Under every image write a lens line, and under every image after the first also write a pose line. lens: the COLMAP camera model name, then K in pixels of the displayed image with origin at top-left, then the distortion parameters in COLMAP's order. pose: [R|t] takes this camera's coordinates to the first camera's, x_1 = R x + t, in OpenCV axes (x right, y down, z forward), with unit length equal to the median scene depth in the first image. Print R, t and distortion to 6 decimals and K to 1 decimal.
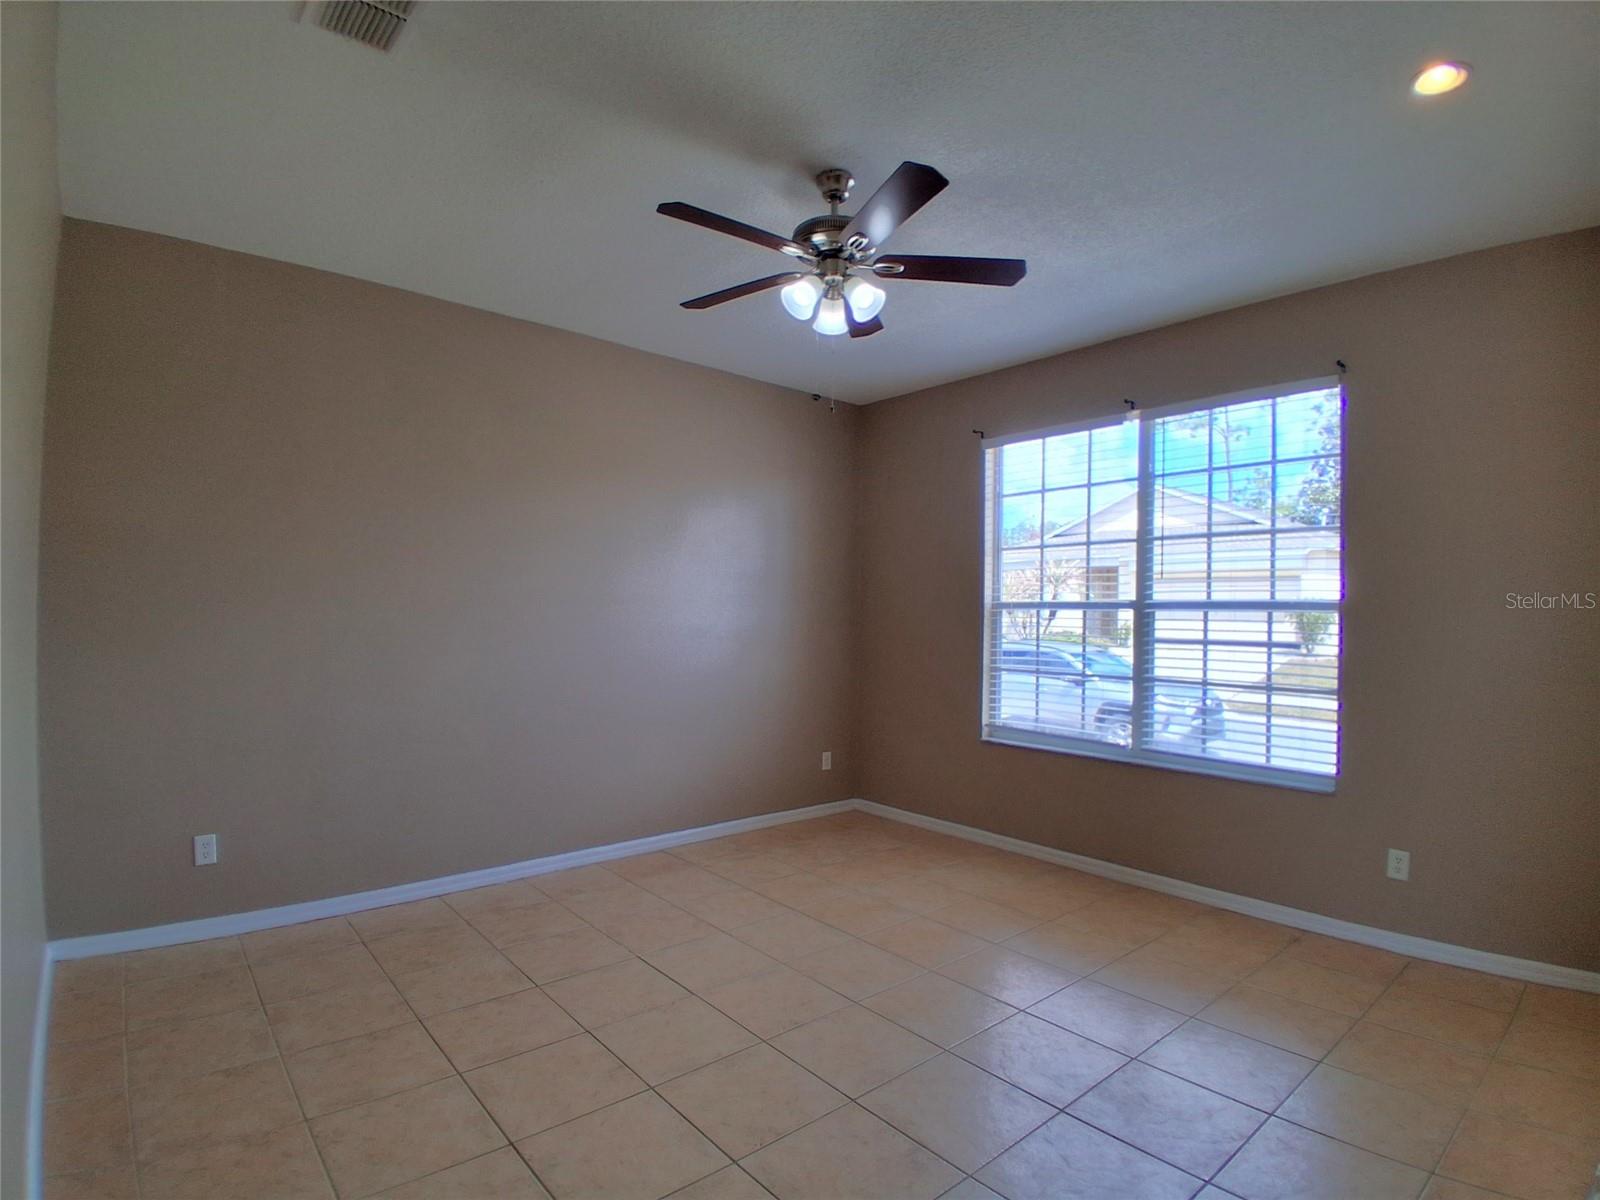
lens RADIAL K [[795.4, 0, 803.8], [0, 795.4, 616.9], [0, 0, 1]] dist [0.002221, -0.040931]
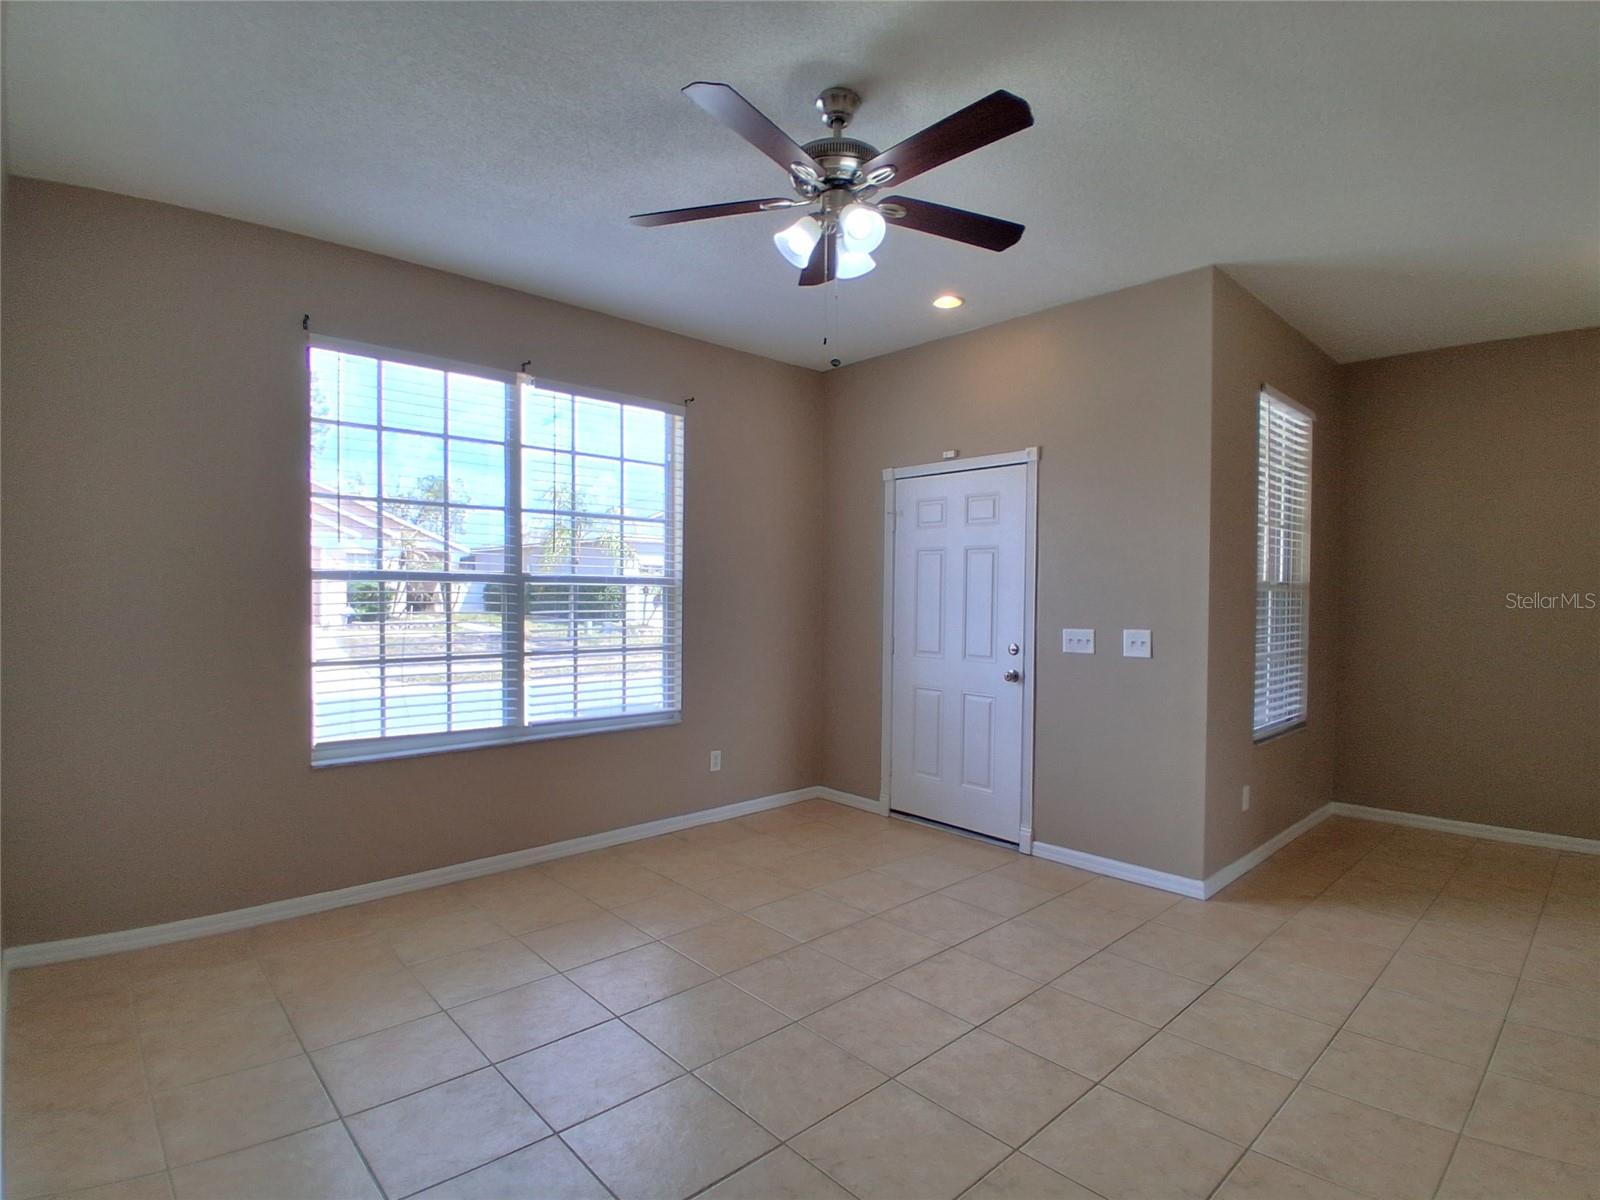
lens RADIAL K [[795.4, 0, 803.8], [0, 795.4, 616.9], [0, 0, 1]] dist [0.002221, -0.040931]
pose [[-0.022519, -0.039398, 0.998970, -0.575332], [-0.003945, 0.999219, 0.039319, -0.007245], [-0.999739, -0.003056, -0.022657, 0.709742]]
